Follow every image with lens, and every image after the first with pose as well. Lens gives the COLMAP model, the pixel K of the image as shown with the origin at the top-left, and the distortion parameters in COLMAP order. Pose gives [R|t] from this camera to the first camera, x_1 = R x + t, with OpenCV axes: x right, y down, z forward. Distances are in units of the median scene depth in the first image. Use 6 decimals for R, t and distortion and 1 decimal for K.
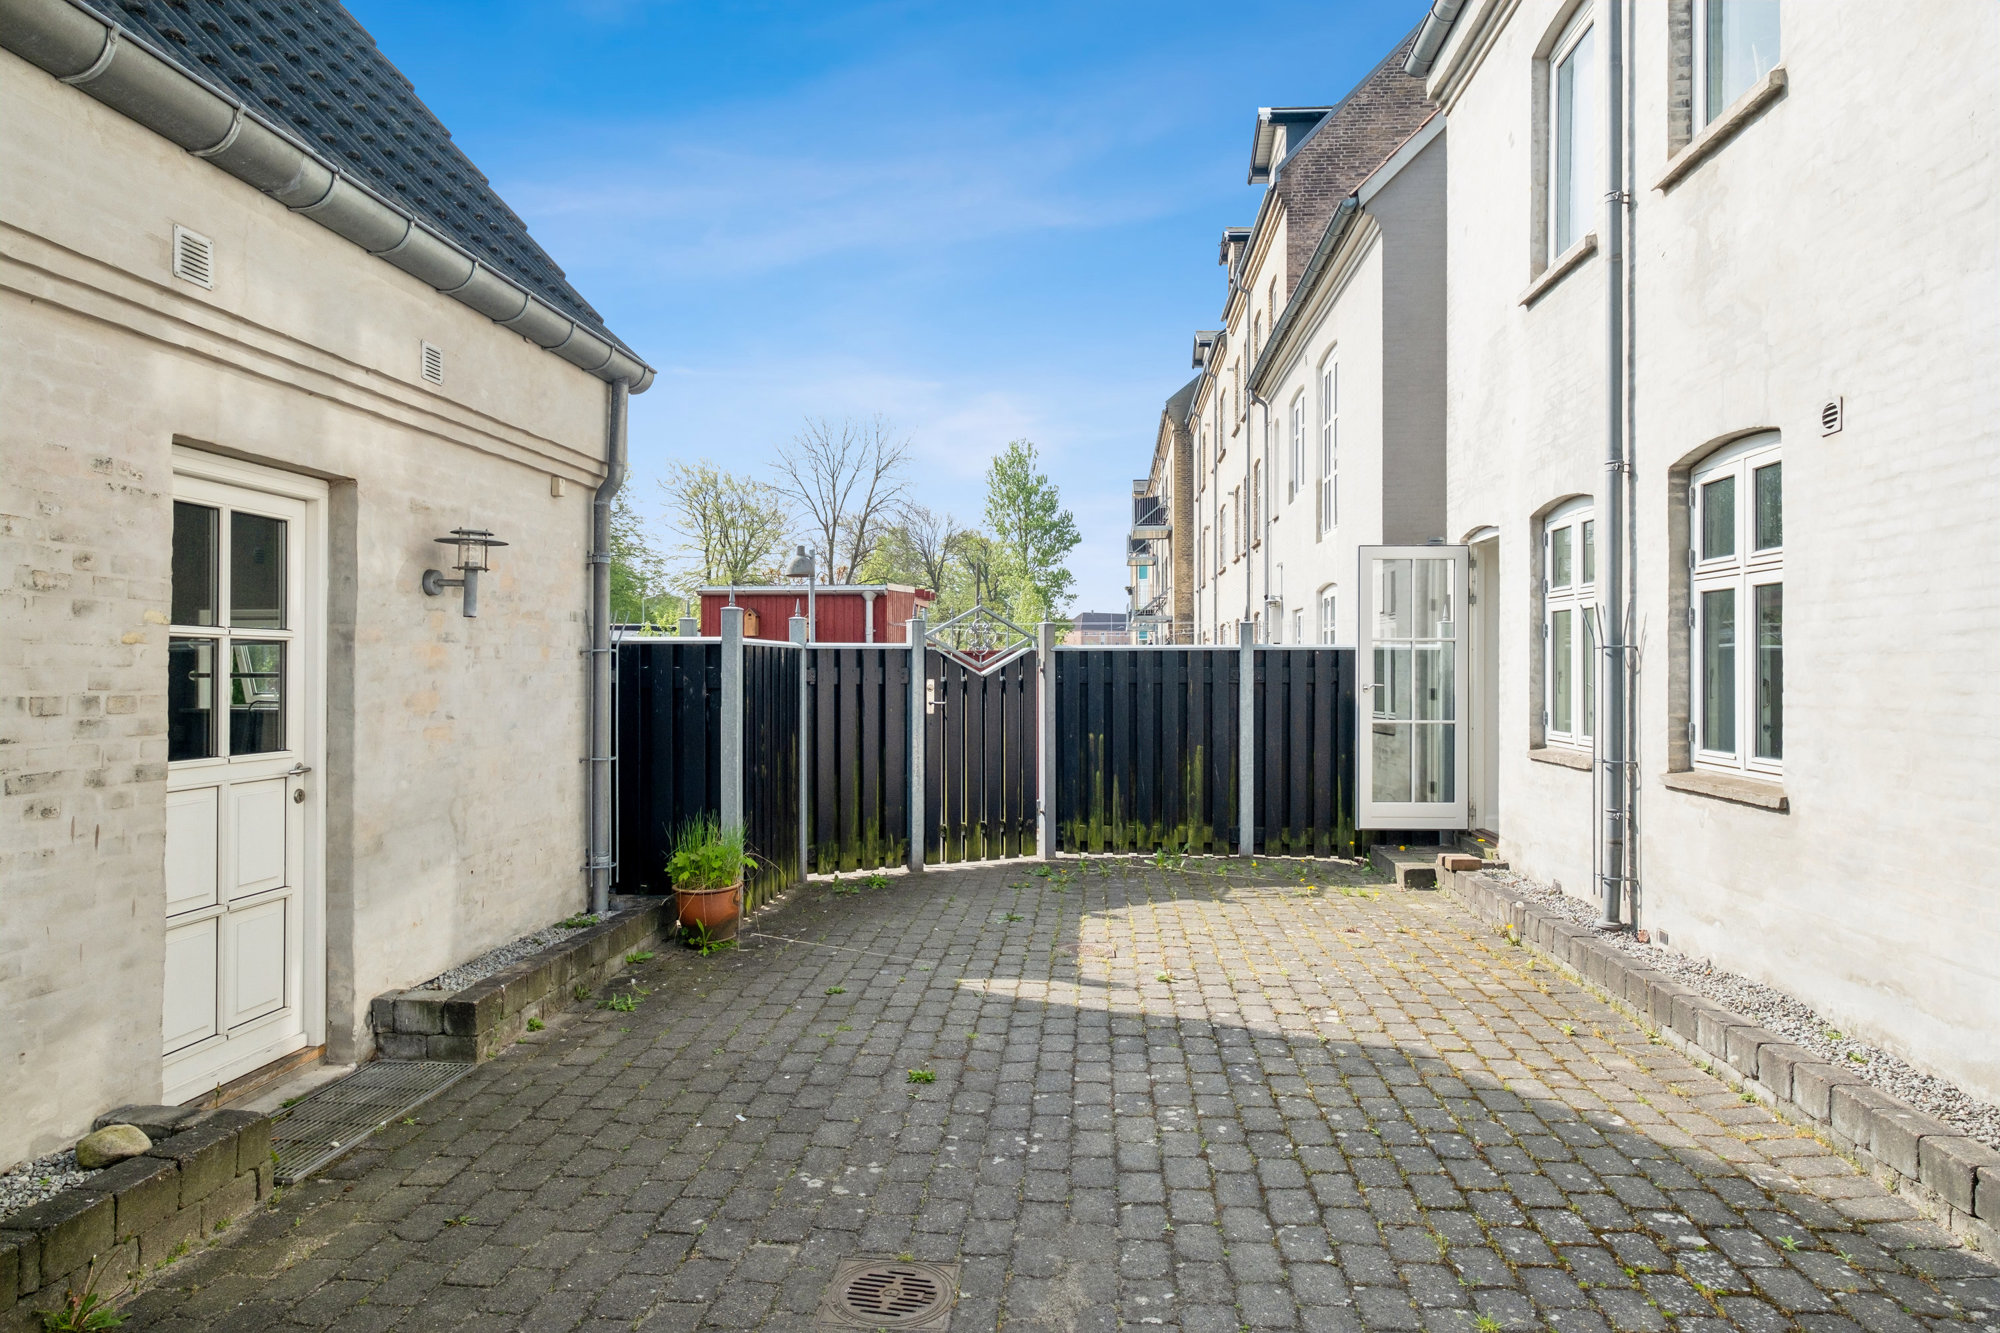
lens RADIAL K [[1244.4, 0, 1000.0], [0, 1244.4, 666.5], [0, 0, 1]] dist [-0.000532, -0.000267]
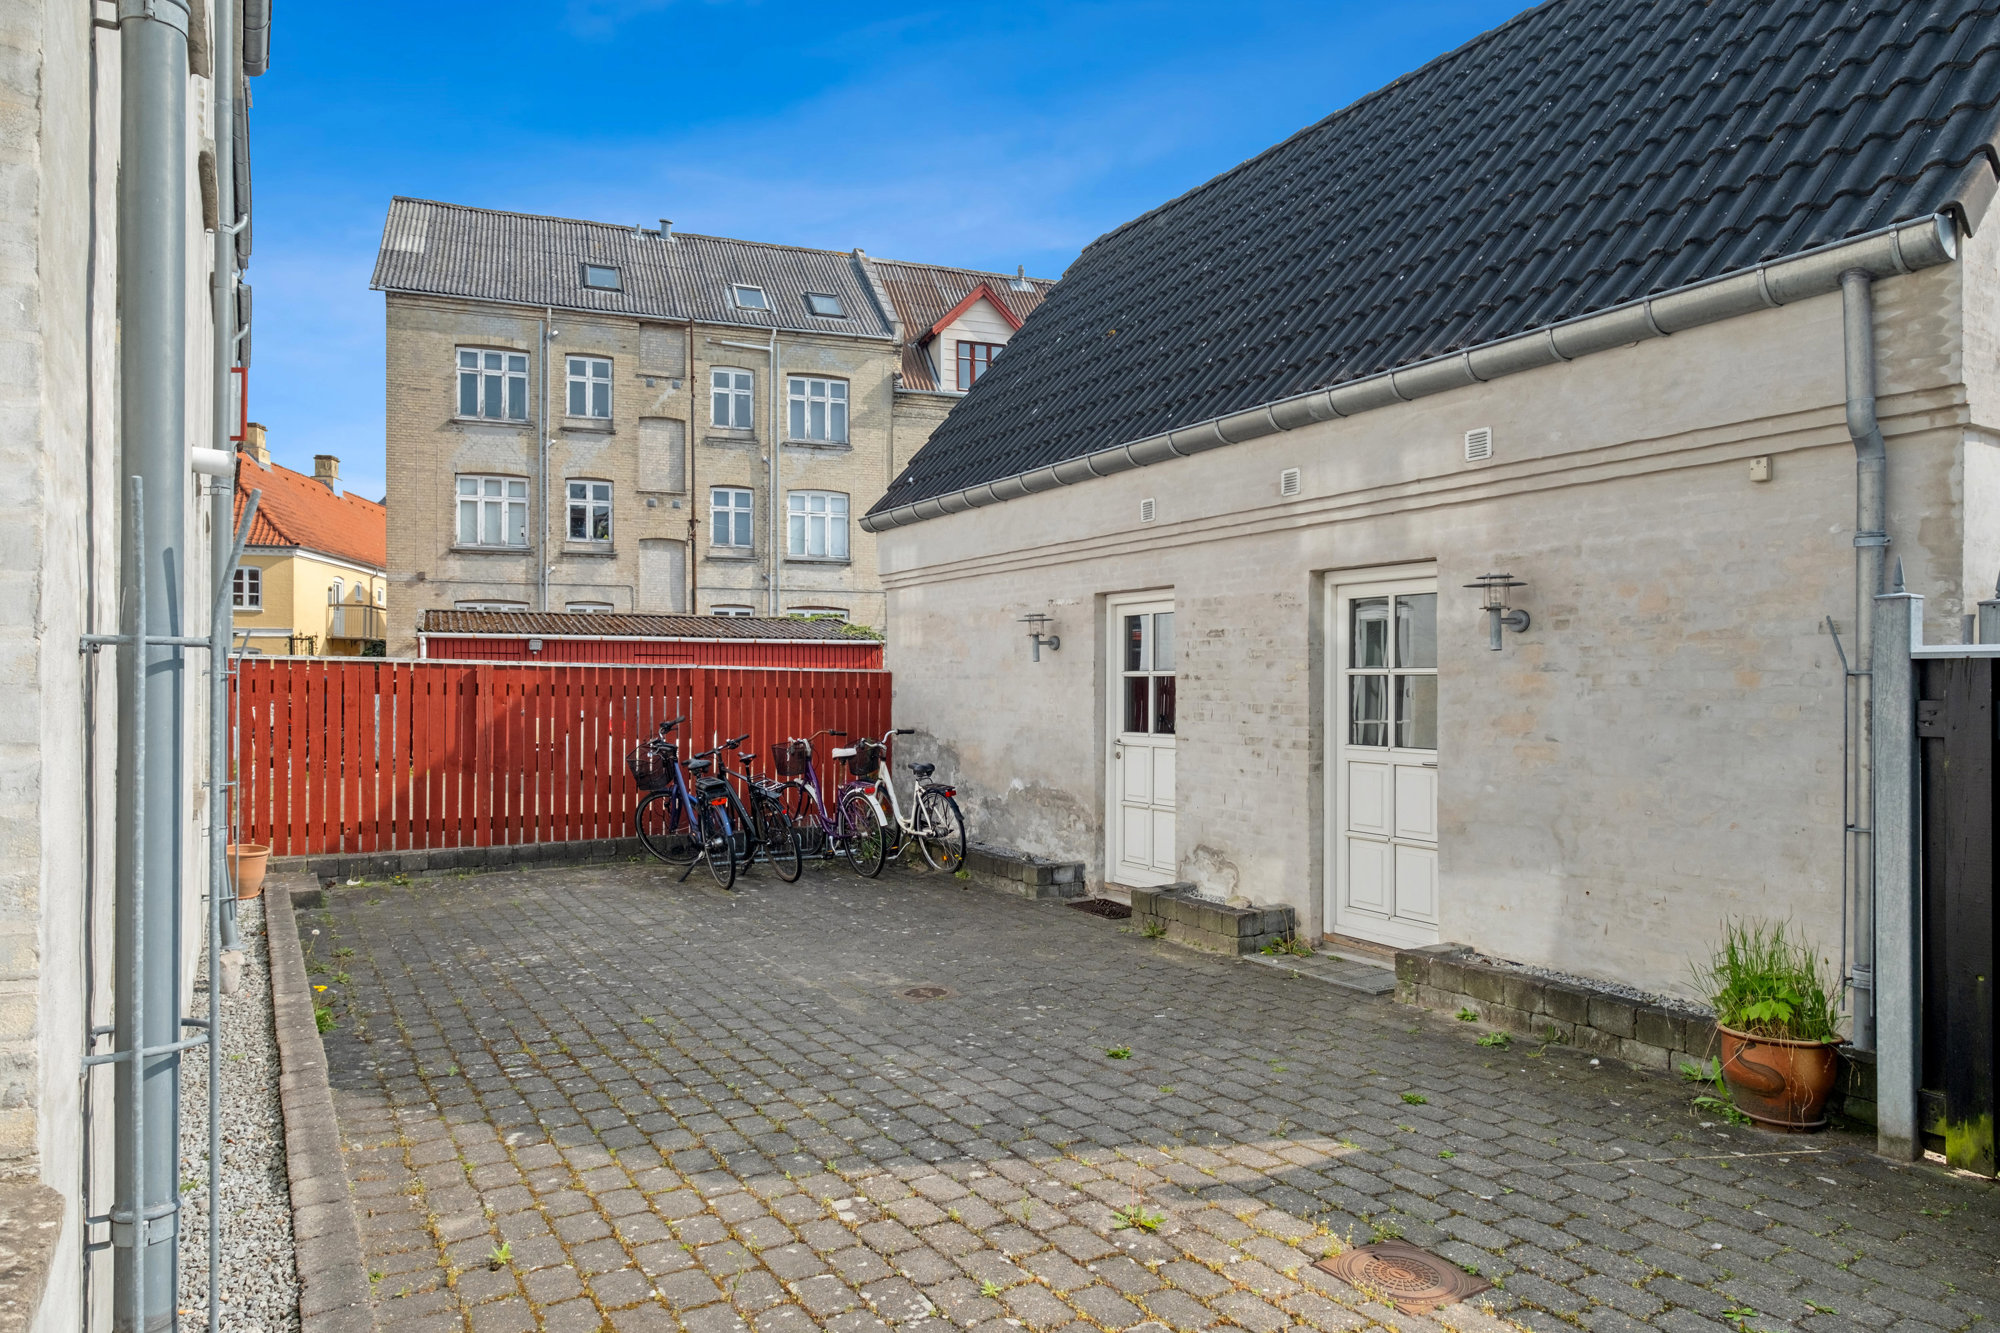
lens RADIAL K [[1383.1, 0, 1000.0], [0, 1383.1, 666.5], [0, 0, 1]] dist [-0.002085, -0.000521]
pose [[-0.828432, -0.009747, -0.560004, 0.786619], [-0.002421, 0.999902, -0.013821, -0.006913], [0.560084, -0.010094, -0.828374, 2.119217]]
